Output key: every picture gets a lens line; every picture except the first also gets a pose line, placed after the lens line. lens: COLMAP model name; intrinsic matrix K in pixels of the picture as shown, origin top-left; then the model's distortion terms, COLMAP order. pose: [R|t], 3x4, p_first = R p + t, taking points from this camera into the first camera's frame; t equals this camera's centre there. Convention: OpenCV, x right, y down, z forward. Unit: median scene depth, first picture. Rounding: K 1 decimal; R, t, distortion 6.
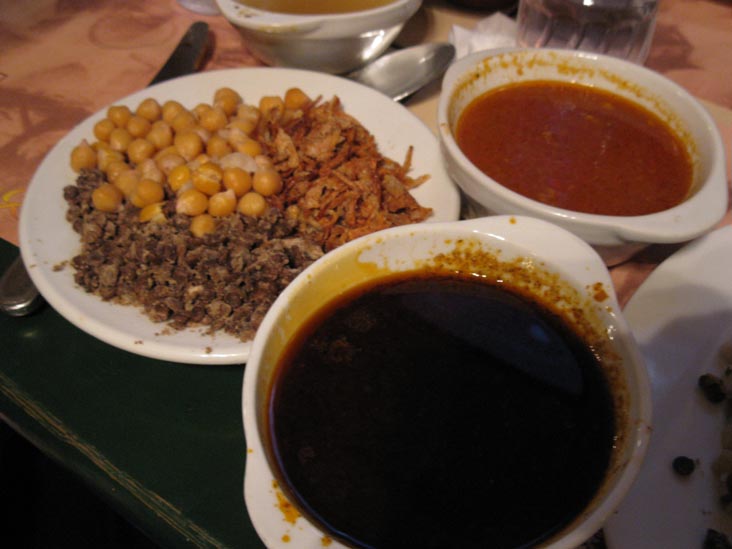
lens RADIAL K [[825.4, 0, 366.0], [0, 825.4, 274.5], [0, 0, 1]] dist [-0.227539, 0.354034]
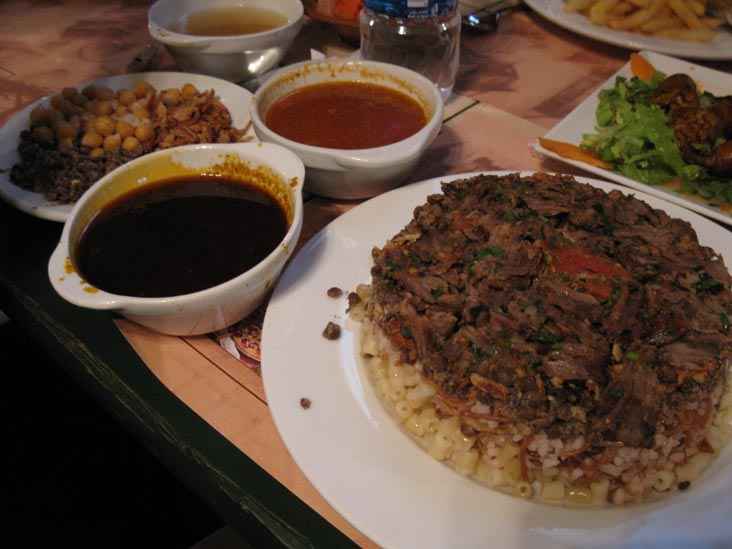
lens RADIAL K [[825.4, 0, 366.0], [0, 825.4, 274.5], [0, 0, 1]] dist [-0.227539, 0.354034]
pose [[0.991849, 0.068007, -0.107756, 0.485973], [-0.079338, 0.991343, -0.104615, 0.285089], [0.099709, 0.112311, 0.988658, -0.449930]]
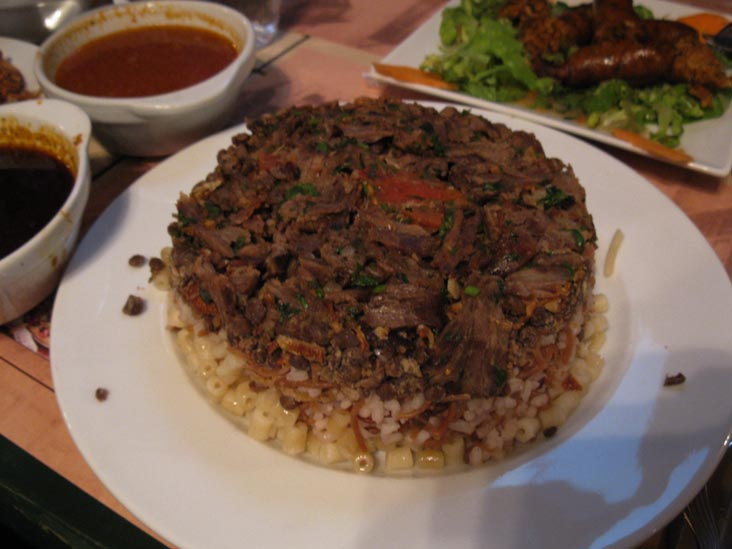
lens RADIAL K [[825.4, 0, 366.0], [0, 825.4, 274.5], [0, 0, 1]] dist [-0.227539, 0.354034]
pose [[0.998609, -0.052438, 0.005461, 0.598121], [0.052679, 0.996619, -0.063045, 0.285829], [-0.002136, 0.063245, 0.997996, -0.277444]]
